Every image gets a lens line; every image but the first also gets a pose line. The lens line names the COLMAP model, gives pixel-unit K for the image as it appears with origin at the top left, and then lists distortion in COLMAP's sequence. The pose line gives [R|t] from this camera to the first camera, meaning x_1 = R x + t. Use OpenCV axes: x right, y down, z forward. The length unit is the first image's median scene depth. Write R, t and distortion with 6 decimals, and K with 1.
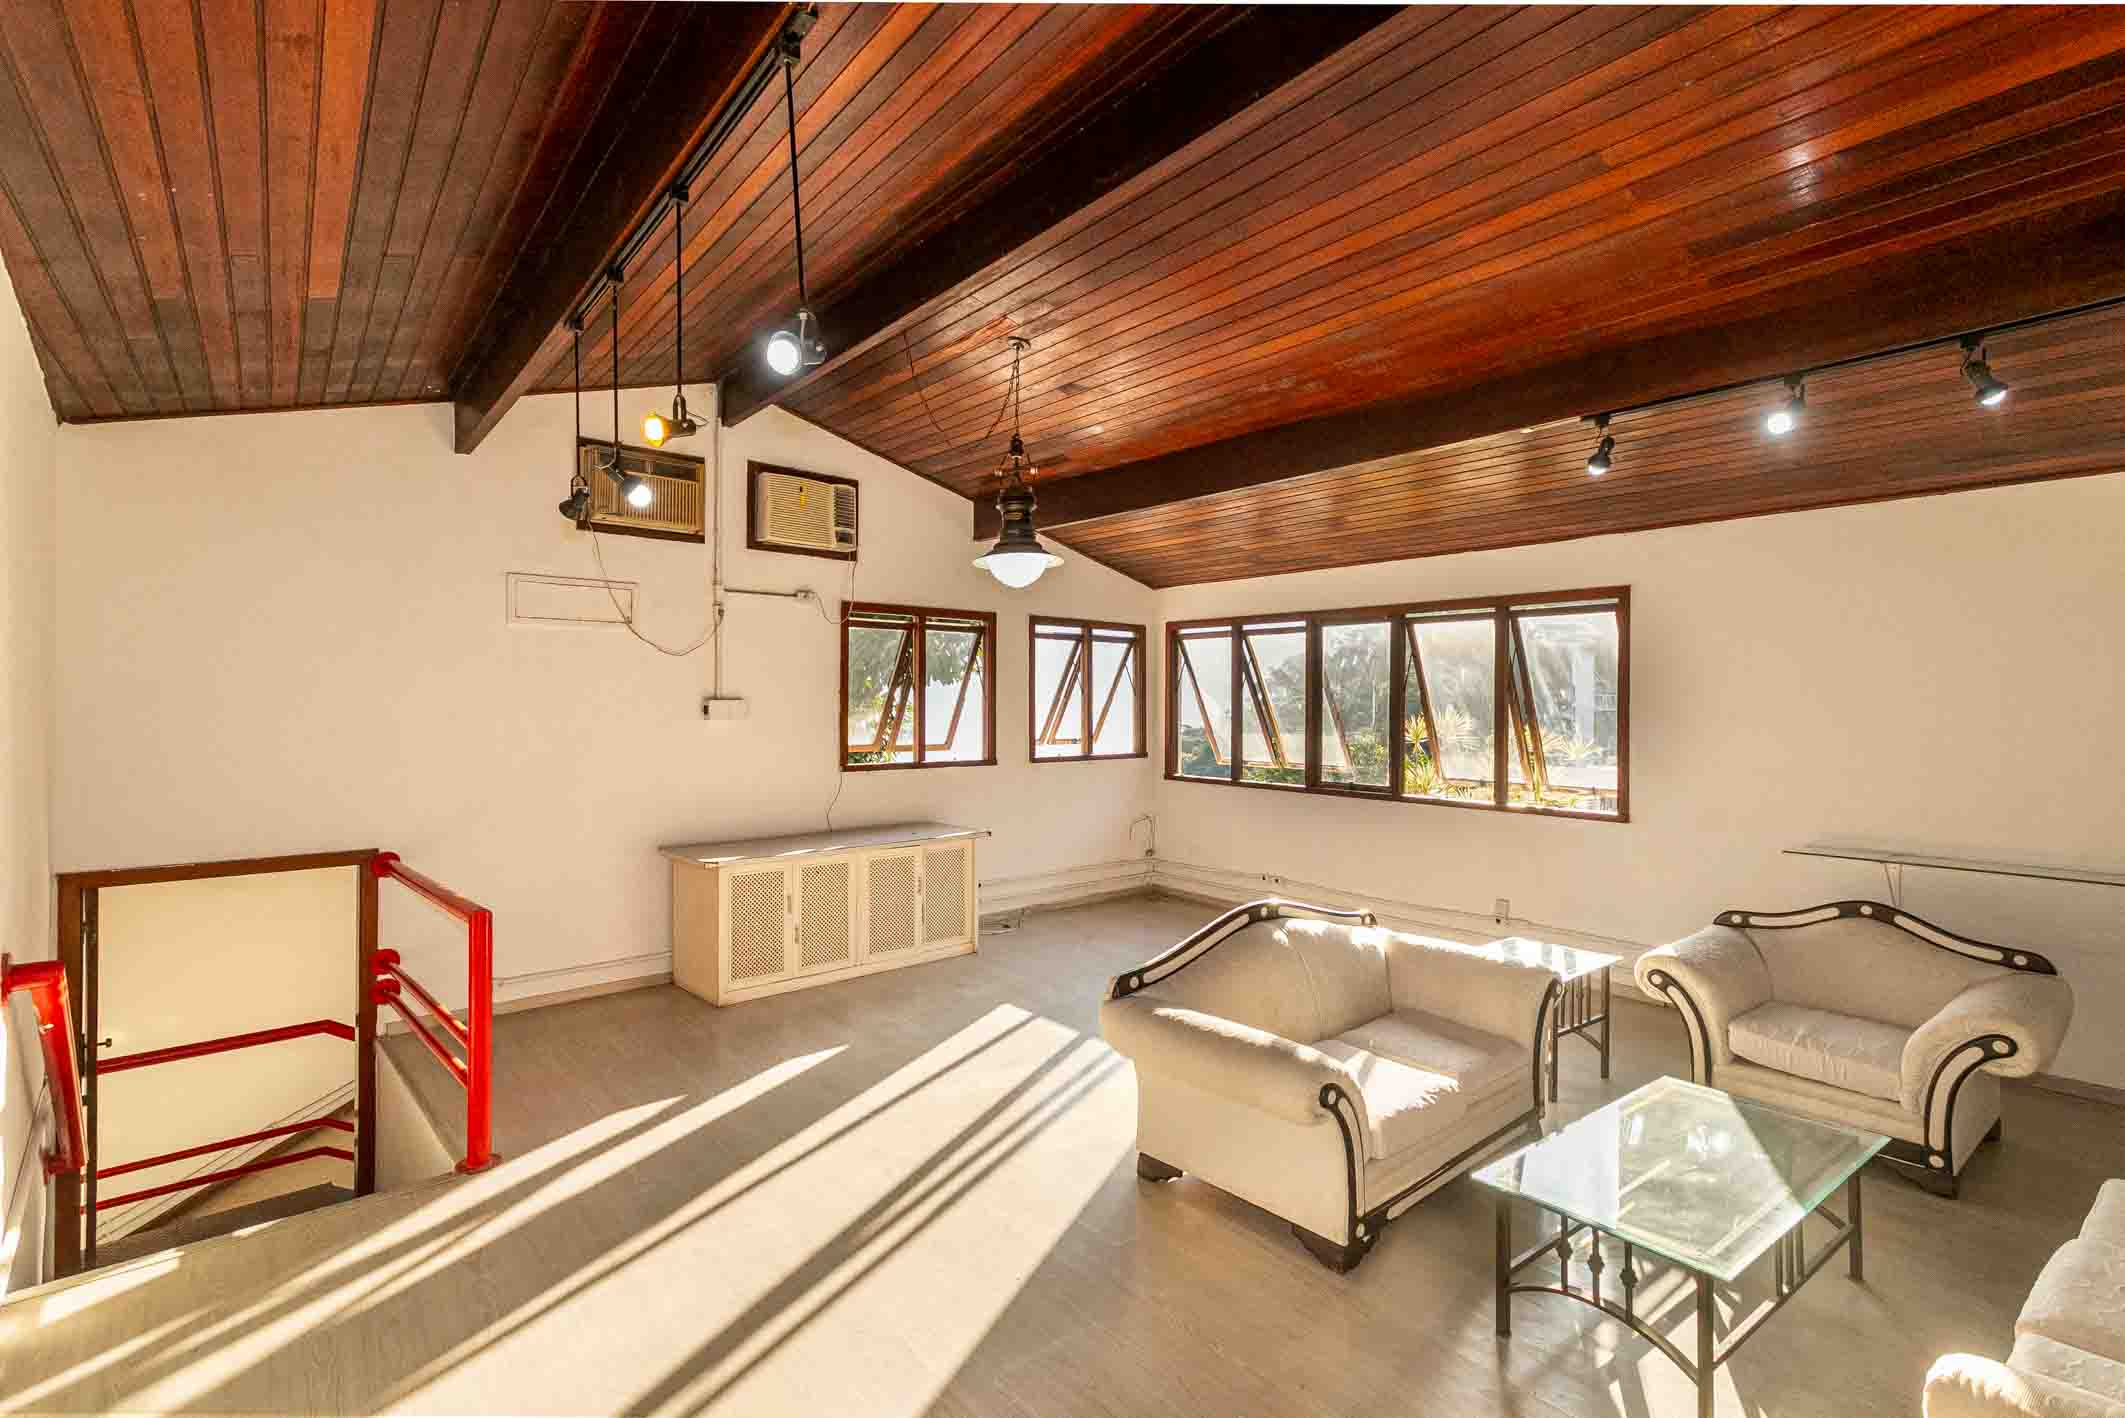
lens RADIAL K [[1004.9, 0, 1056.5], [0, 1004.9, 703.9], [0, 0, 1]] dist [0.002272, -0.000153]
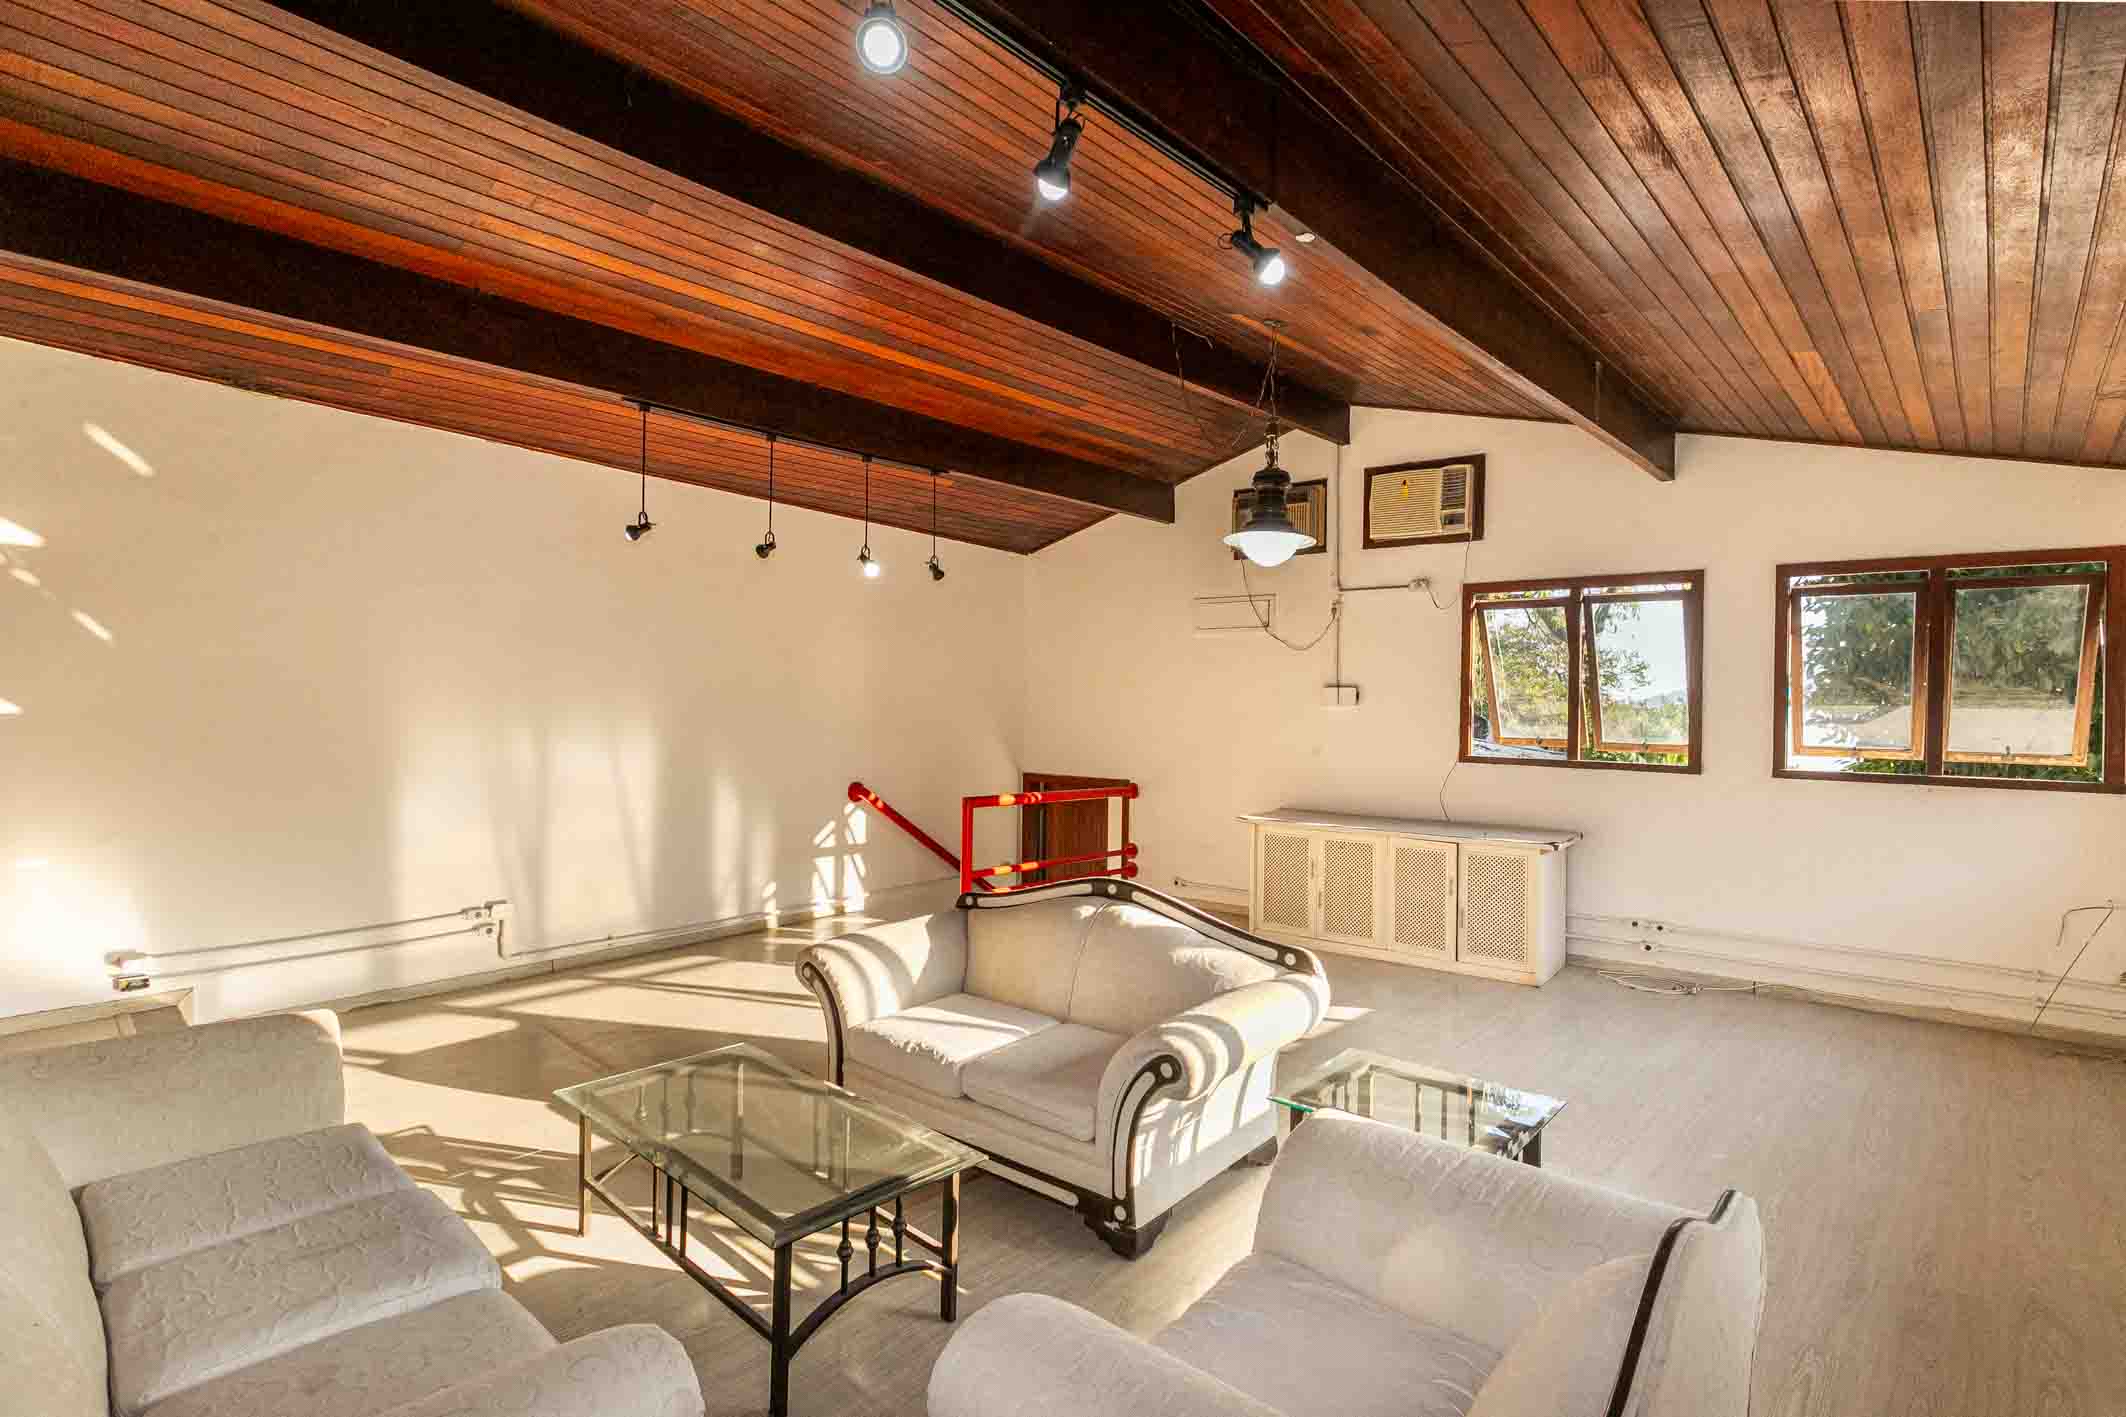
lens RADIAL K [[1005.3, 0, 1057.0], [0, 1005.3, 703.4], [0, 0, 1]] dist [0.002272, -0.000153]
pose [[0.174565, 0.002996, -0.984641, 0.725383], [-0.013699, 0.999906, 0.000614, 0.017778], [0.984550, 0.013381, 0.174589, 0.490198]]
